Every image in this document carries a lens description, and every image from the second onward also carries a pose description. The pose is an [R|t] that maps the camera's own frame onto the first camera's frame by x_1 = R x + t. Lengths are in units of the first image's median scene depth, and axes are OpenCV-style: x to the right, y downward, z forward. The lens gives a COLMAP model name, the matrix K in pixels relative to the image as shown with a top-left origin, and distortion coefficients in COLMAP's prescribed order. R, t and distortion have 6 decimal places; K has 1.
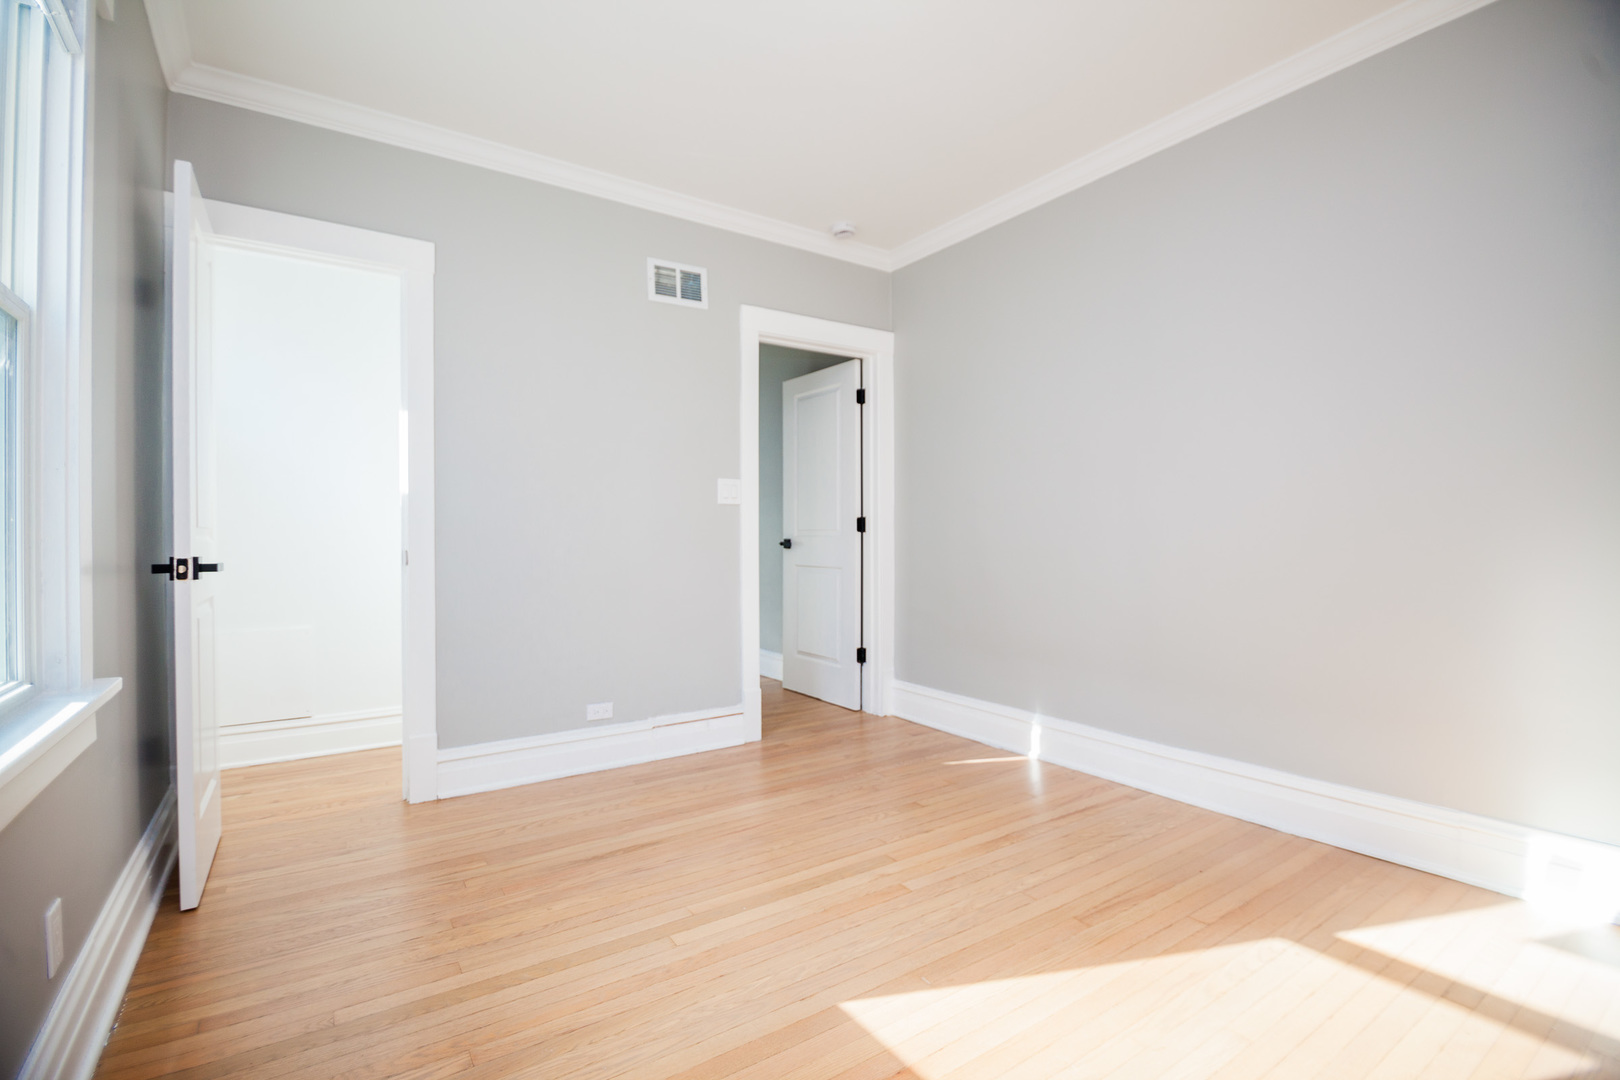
lens RADIAL K [[722.6, 0, 816.9], [0, 722.6, 537.3], [0, 0, 1]] dist [0.001214, -0.012593]
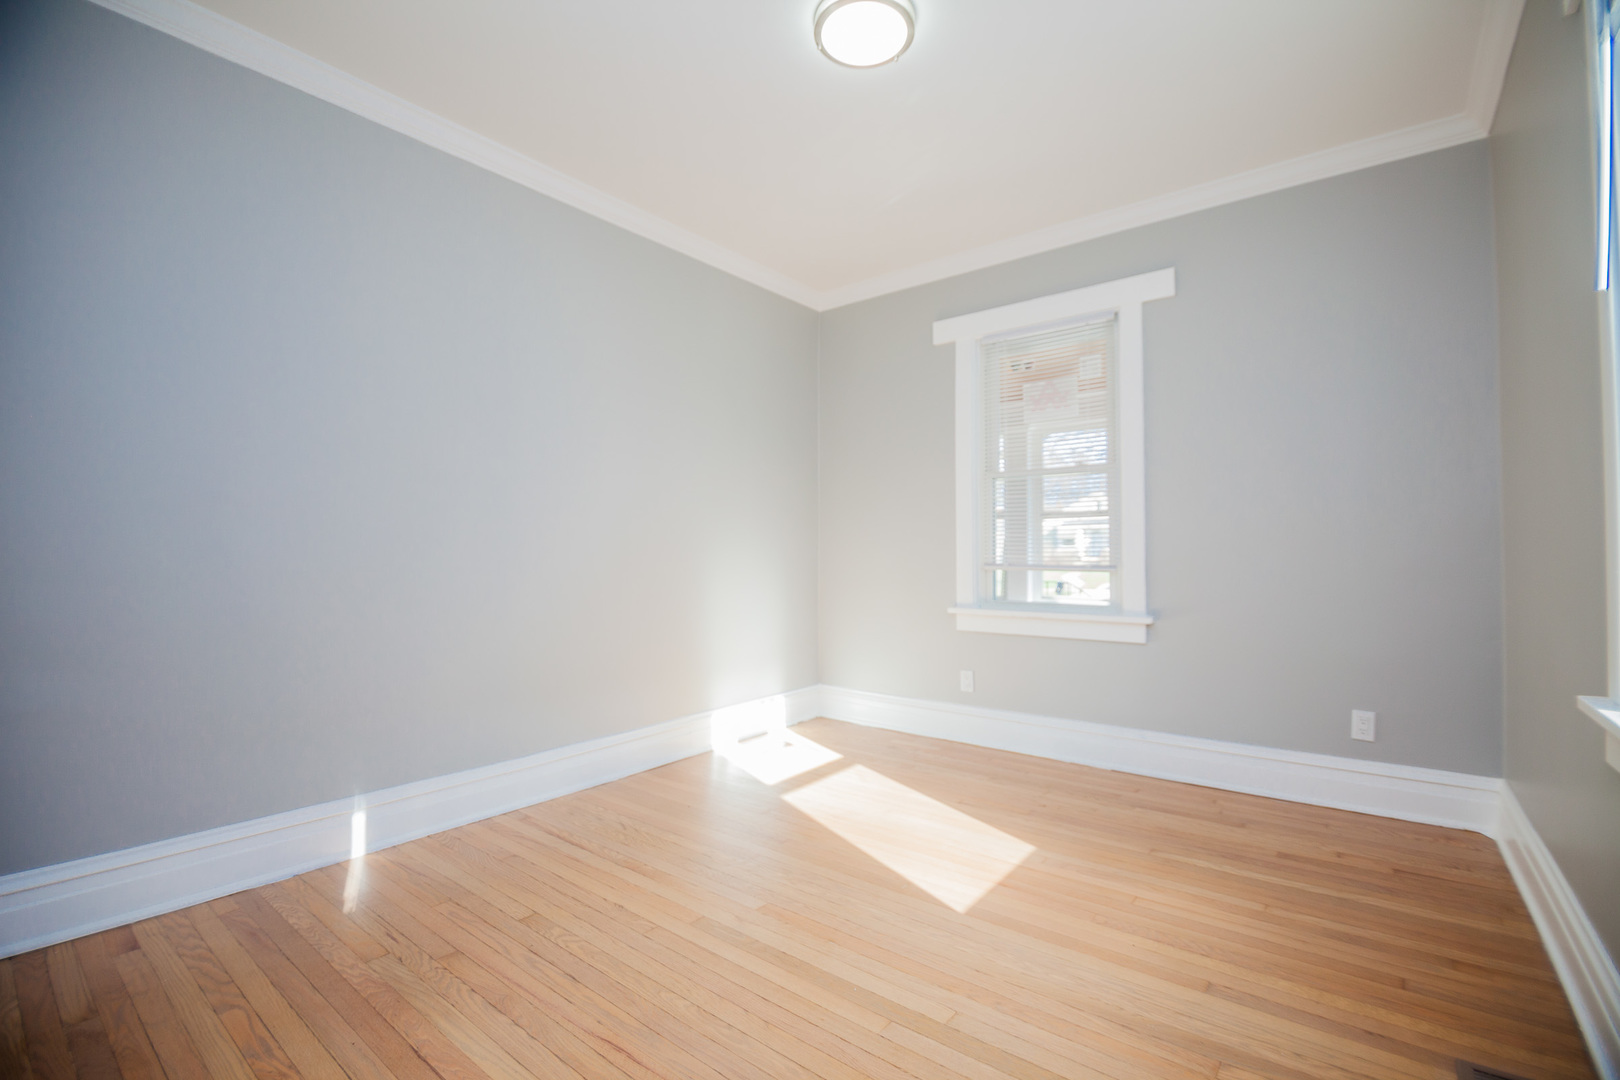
lens RADIAL K [[722.6, 0, 816.9], [0, 722.6, 537.3], [0, 0, 1]] dist [0.001214, -0.012593]
pose [[-0.295865, 0.026862, 0.954852, -0.639042], [0.003319, 0.999627, -0.027093, 0.002669], [-0.955224, -0.004847, -0.295844, 0.907566]]
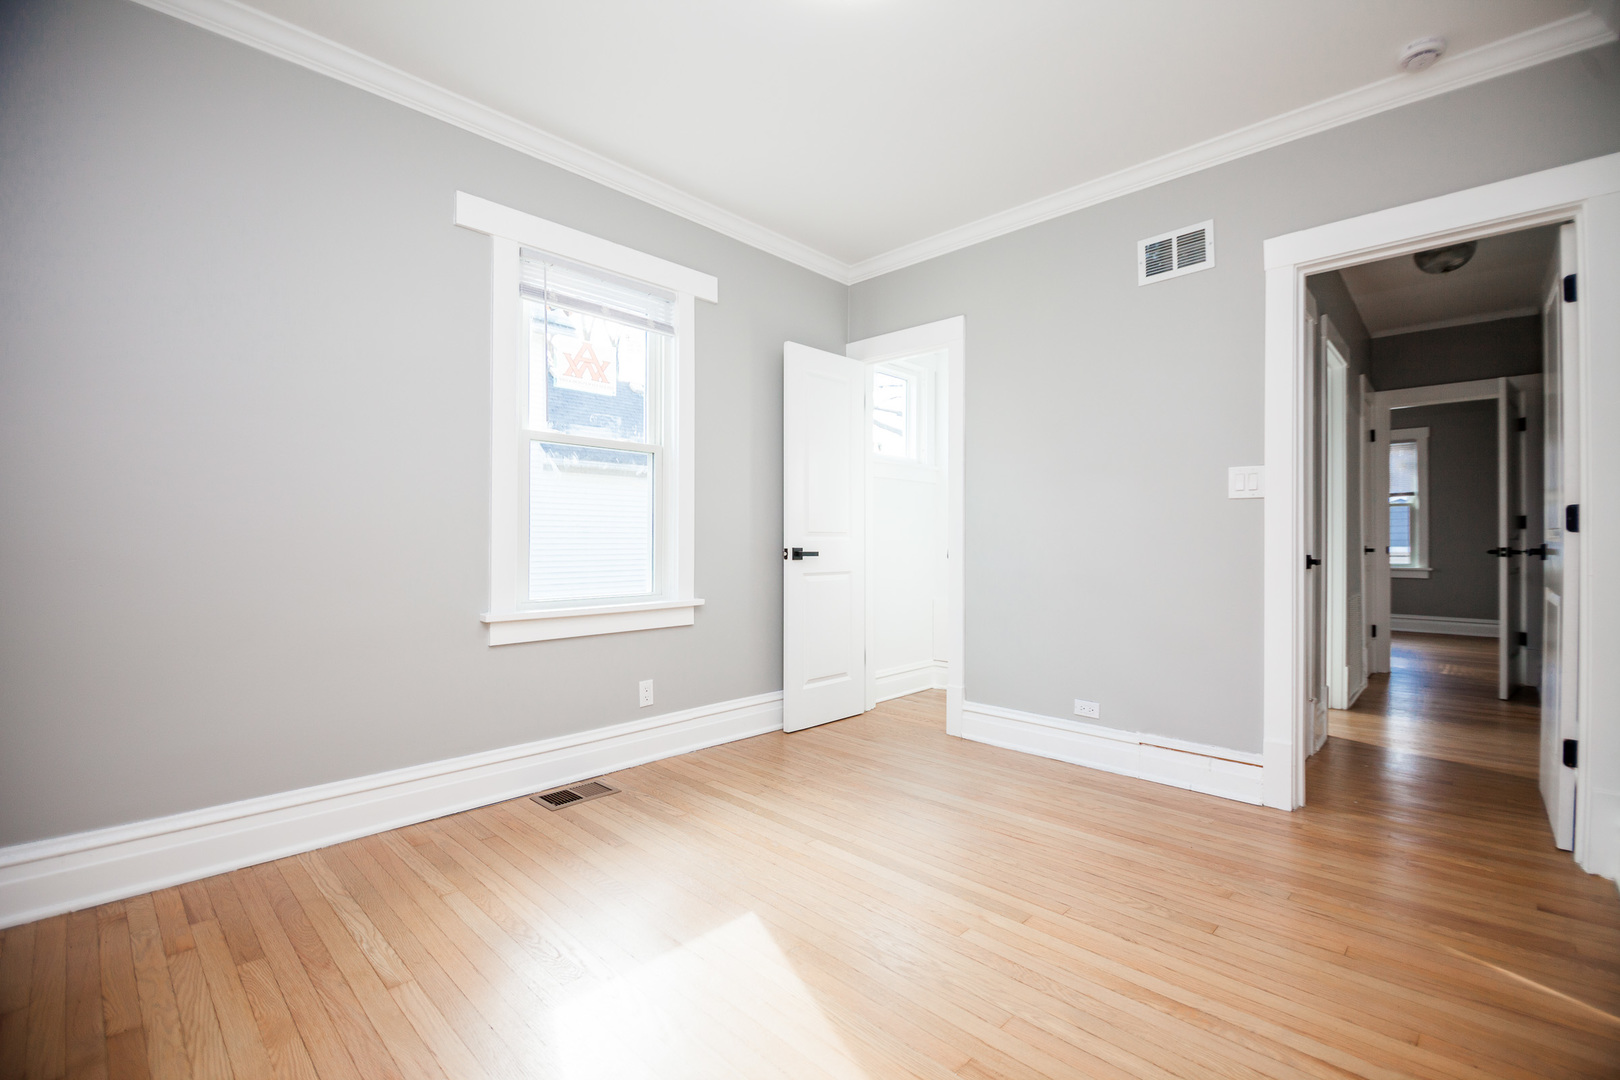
lens RADIAL K [[722.6, 0, 816.9], [0, 722.6, 537.3], [0, 0, 1]] dist [0.001214, -0.012593]
pose [[0.199732, 0.001906, -0.979849, 0.711790], [-0.003528, 0.999993, 0.001226, -0.002290], [0.979844, 0.003212, 0.199738, 0.476942]]
